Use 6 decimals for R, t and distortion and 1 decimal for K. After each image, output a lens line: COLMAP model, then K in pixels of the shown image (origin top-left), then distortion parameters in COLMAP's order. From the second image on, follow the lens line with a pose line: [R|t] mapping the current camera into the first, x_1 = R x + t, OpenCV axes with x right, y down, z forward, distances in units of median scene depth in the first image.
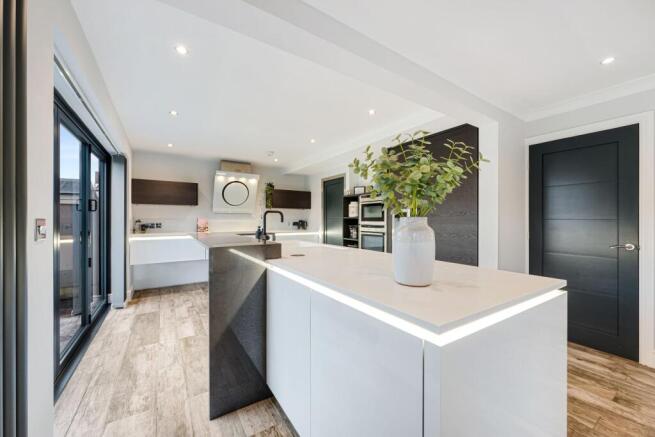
lens RADIAL K [[261.0, 0, 327.5], [0, 261.0, 218.5], [0, 0, 1]] dist [-0.037588, -0.000038]
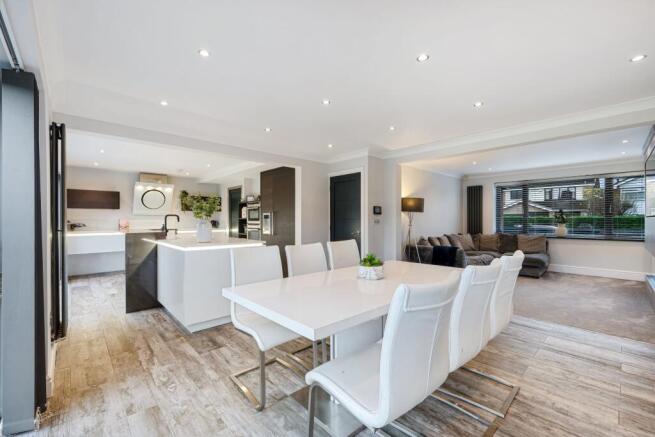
lens RADIAL K [[261.0, 0, 327.5], [0, 261.0, 218.5], [0, 0, 1]] dist [-0.037588, -0.000038]
pose [[0.975637, -0.003186, 0.219369, 0.225693], [0.003135, 0.999995, 0.000581, -0.001984], [-0.219369, 0.000120, 0.975642, -0.453506]]
